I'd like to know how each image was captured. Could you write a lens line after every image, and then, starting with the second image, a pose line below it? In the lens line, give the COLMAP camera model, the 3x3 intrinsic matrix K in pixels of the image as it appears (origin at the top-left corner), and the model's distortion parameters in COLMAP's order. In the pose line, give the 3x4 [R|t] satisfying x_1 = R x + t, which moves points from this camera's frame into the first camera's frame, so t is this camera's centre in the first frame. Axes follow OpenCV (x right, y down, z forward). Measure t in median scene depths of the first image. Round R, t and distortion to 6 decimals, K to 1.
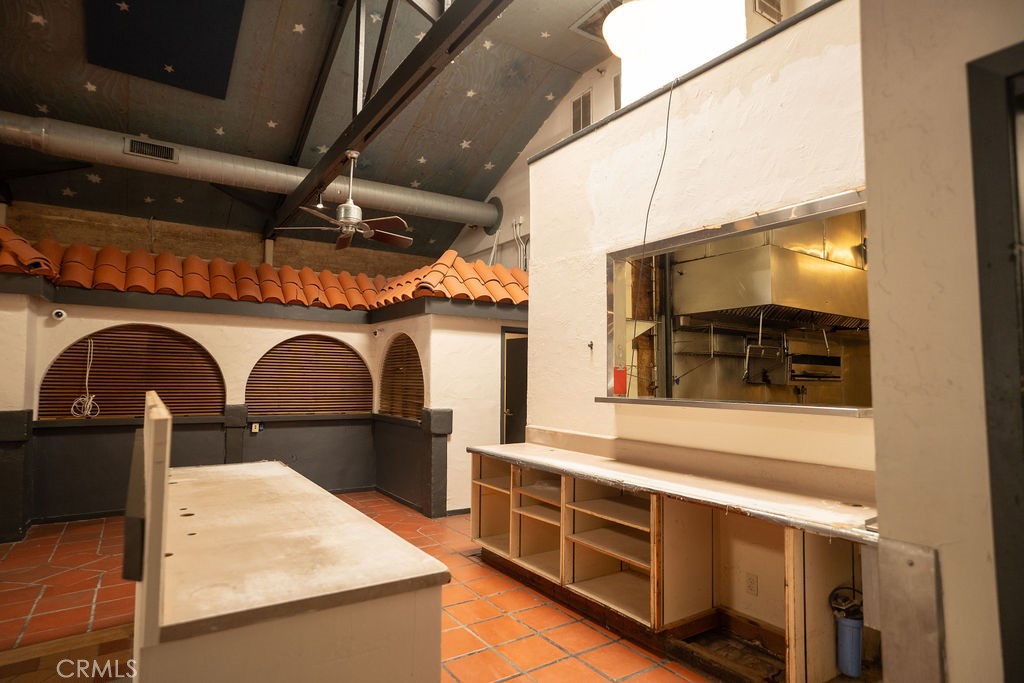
lens RADIAL K [[558.8, 0, 515.2], [0, 558.8, 343.7], [0, 0, 1]] dist [-0.034370, 0.024865]
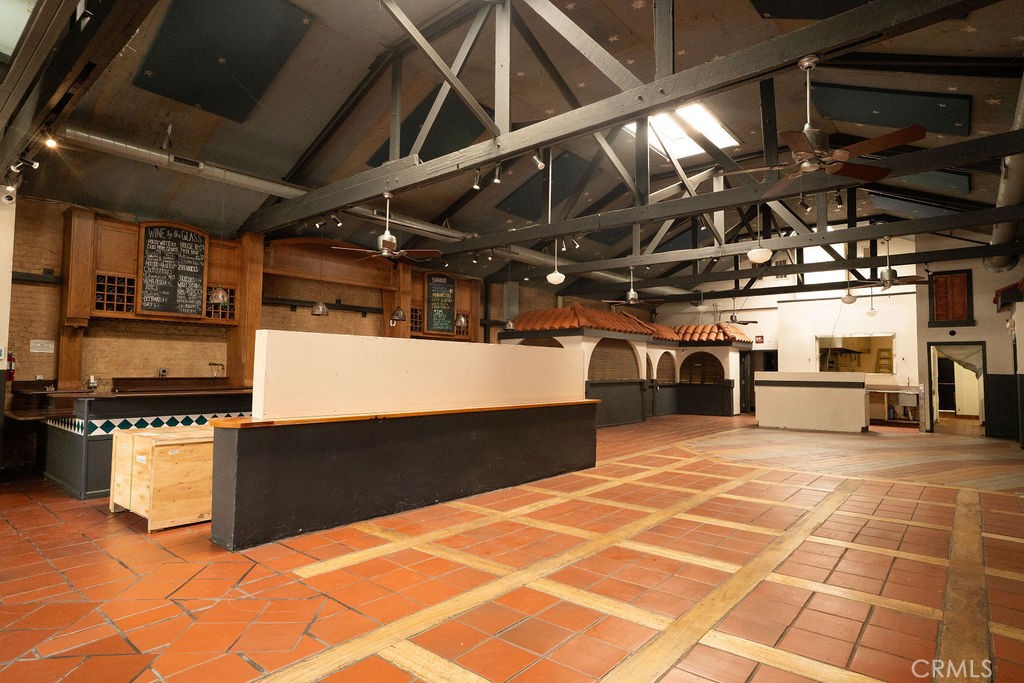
lens RADIAL K [[558.8, 0, 517.6], [0, 558.8, 337.7], [0, 0, 1]] dist [-0.034370, 0.024865]
pose [[0.956540, 0.014849, 0.291224, -1.710049], [-0.017620, 0.999821, 0.006895, -0.081795], [-0.291069, -0.011726, 0.956630, -1.195441]]
